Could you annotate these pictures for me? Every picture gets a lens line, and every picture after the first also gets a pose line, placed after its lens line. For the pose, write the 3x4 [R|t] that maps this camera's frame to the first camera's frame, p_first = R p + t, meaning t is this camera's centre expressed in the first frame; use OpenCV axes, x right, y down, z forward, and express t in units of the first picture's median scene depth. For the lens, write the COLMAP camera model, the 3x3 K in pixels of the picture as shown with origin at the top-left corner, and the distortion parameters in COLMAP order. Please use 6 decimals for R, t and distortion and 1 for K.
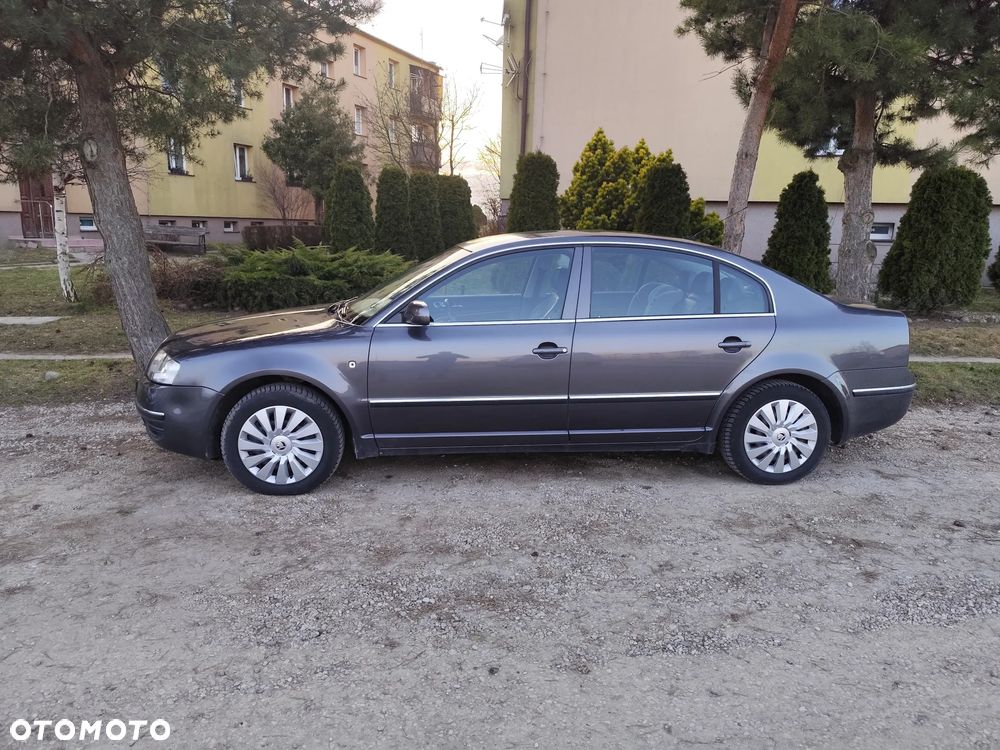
lens RADIAL K [[712.5, 0, 502.5], [0, 712.5, 382.2], [0, 0, 1]] dist [0.033157, -0.036052]
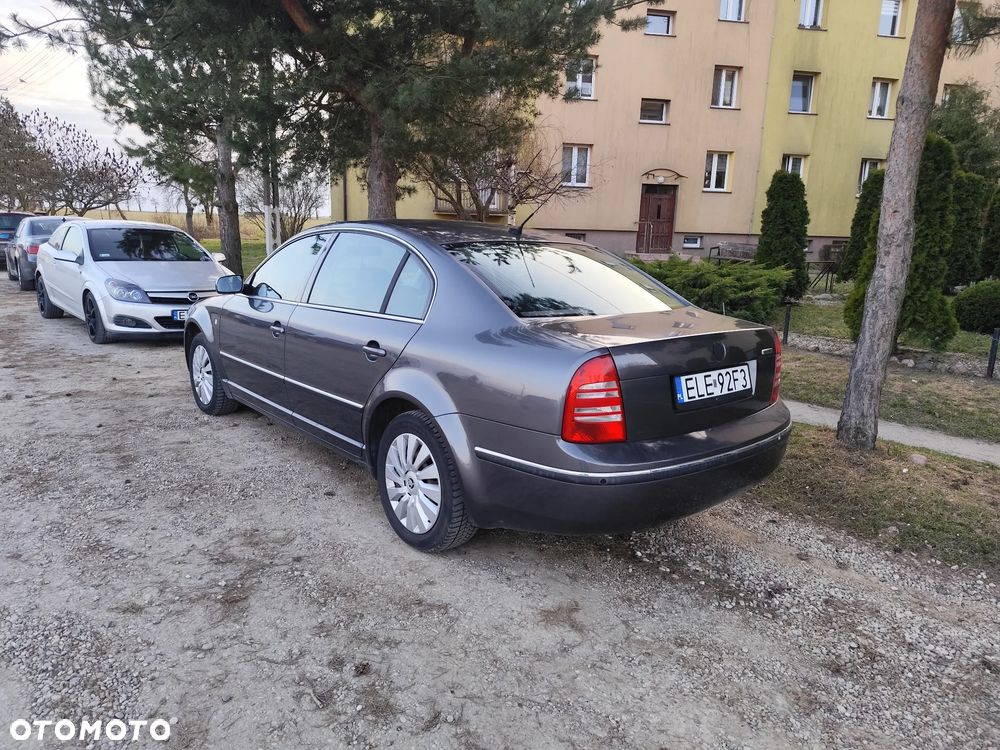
lens RADIAL K [[712.5, 0, 502.5], [0, 712.5, 382.2], [0, 0, 1]] dist [0.033157, -0.036052]
pose [[0.533153, 0.167405, -0.829291, 1.211249], [-0.197175, 0.977821, 0.070624, -0.115997], [0.822721, 0.125862, 0.554336, 0.749804]]
